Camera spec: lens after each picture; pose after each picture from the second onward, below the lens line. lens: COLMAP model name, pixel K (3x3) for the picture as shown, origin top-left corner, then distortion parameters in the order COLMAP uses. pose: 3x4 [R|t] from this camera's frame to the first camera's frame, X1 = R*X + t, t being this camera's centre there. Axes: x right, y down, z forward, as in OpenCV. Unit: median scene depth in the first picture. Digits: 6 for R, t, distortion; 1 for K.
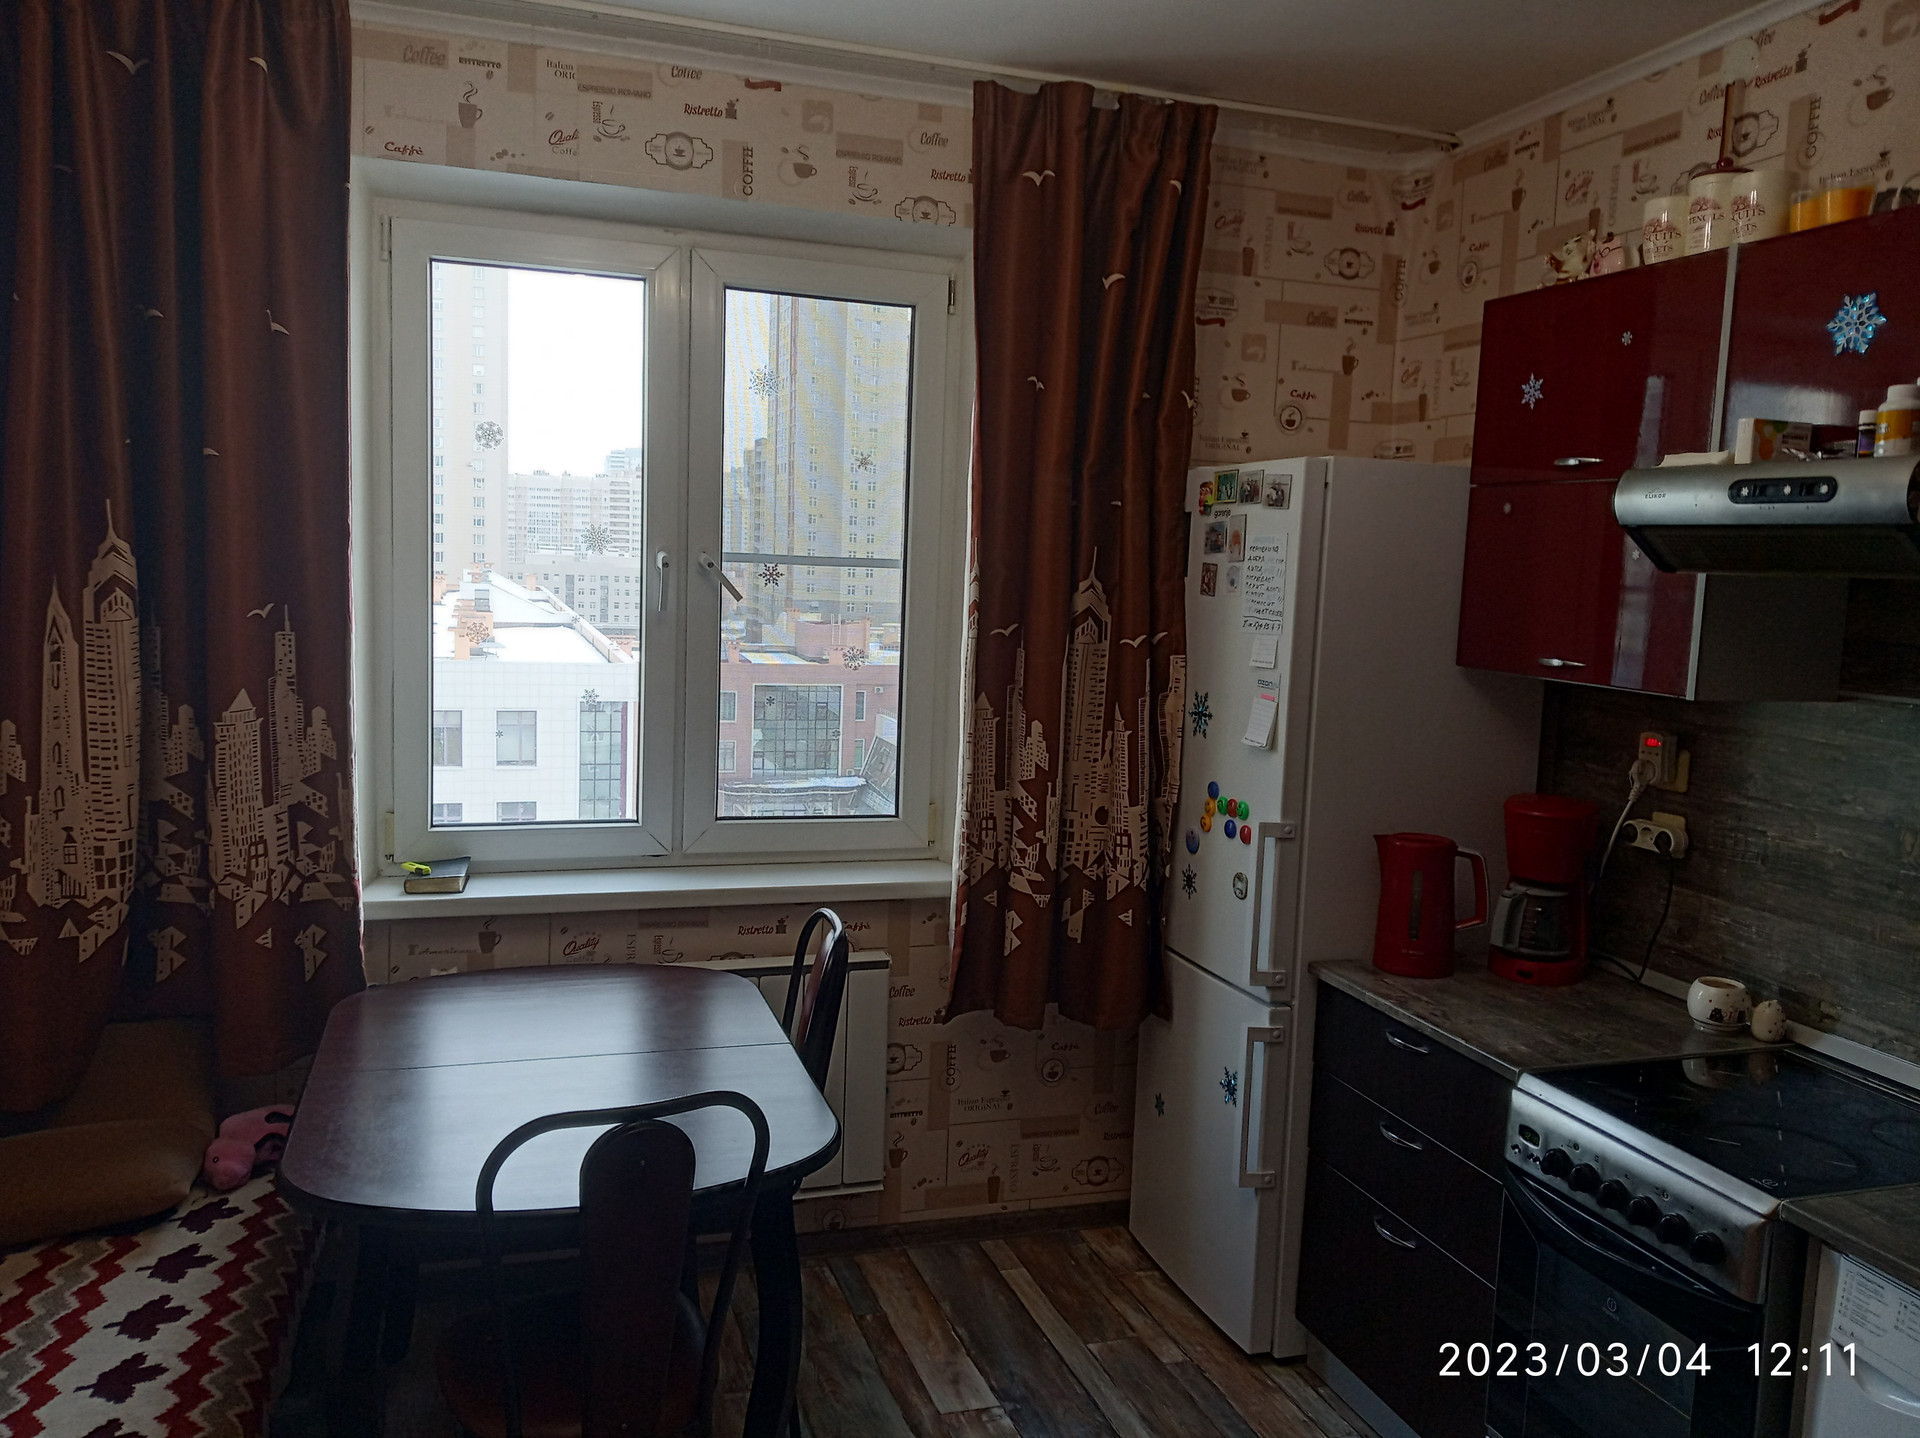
lens RADIAL K [[1467.7, 0, 960.3], [0, 1467.7, 717.4], [0, 0, 1]] dist [0.027683, -0.035628]
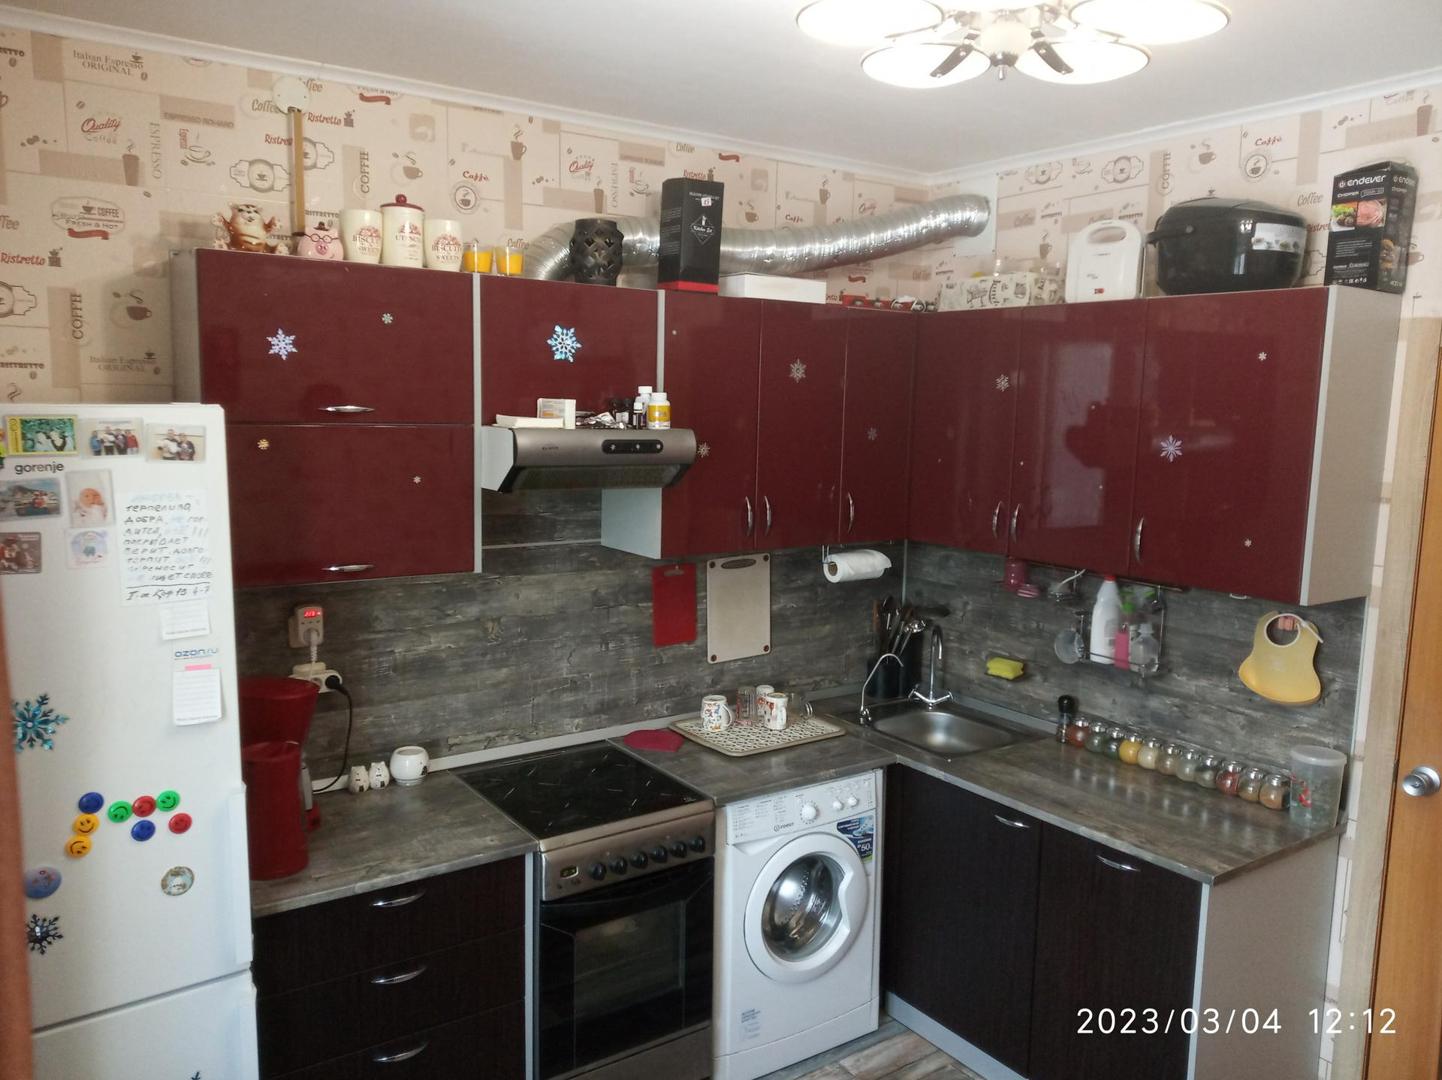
lens RADIAL K [[1102.3, 0, 718.0], [0, 1102.3, 540.7], [0, 0, 1]] dist [0.027683, -0.035628]
pose [[-0.291564, -0.169216, 0.941465, -0.521603], [0.070104, 0.977802, 0.197458, -0.204300], [-0.953979, 0.123572, -0.273229, 0.871778]]
